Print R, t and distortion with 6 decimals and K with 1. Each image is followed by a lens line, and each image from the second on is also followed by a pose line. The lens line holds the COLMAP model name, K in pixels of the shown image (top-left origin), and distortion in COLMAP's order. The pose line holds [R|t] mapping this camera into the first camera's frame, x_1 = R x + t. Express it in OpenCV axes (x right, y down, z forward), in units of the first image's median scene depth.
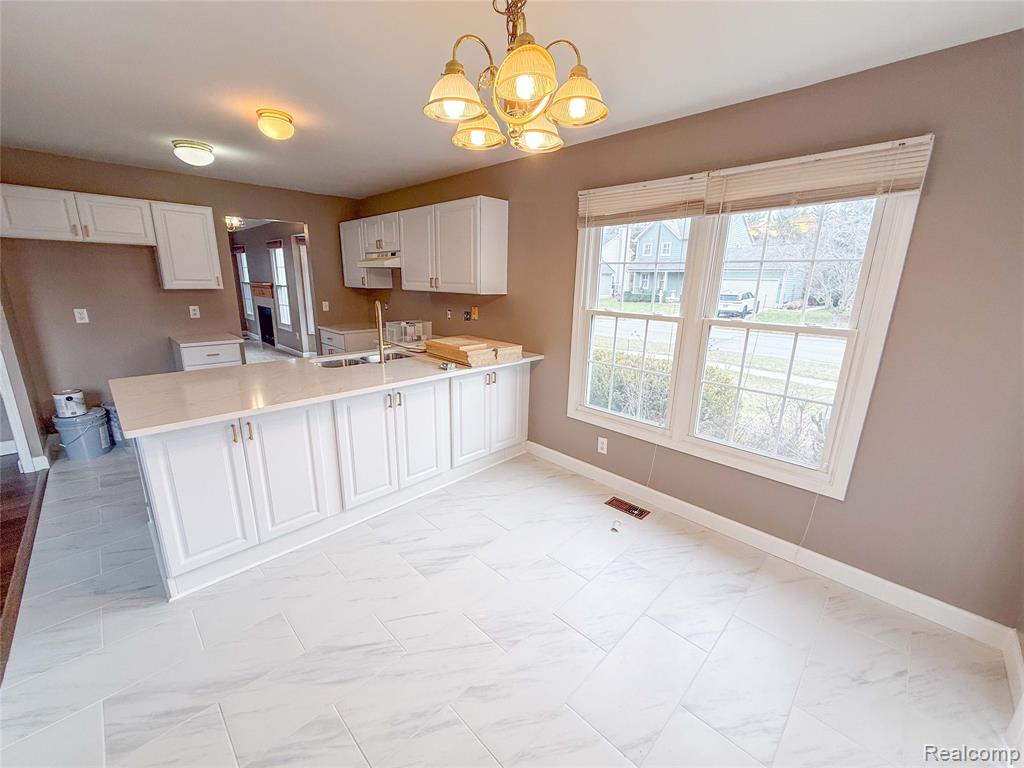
lens RADIAL K [[410.1, 0, 511.1], [0, 410.1, 383.4], [0, 0, 1]] dist [0.002860, 0.000325]
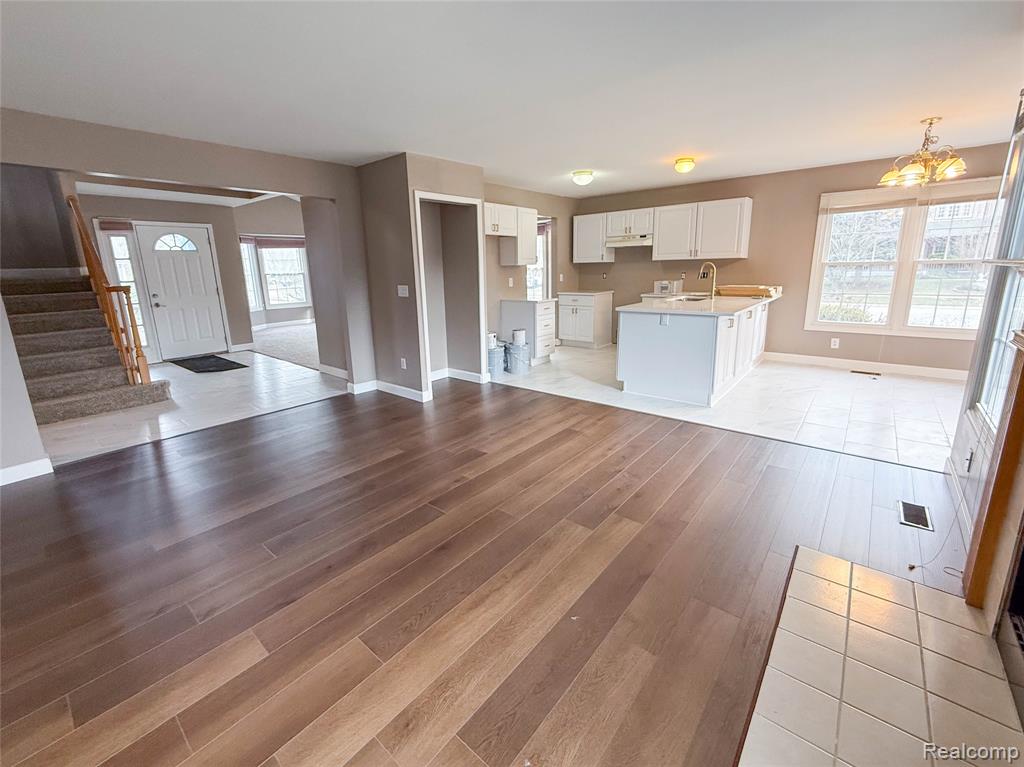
lens RADIAL K [[421.3, 0, 523.5], [0, 421.3, 360.5], [0, 0, 1]] dist [0.000595, 0.000181]
pose [[0.993425, -0.063300, 0.095394, -1.082968], [0.066233, 0.997414, -0.027897, 0.166724], [-0.093382, 0.034032, 0.995049, -0.524621]]
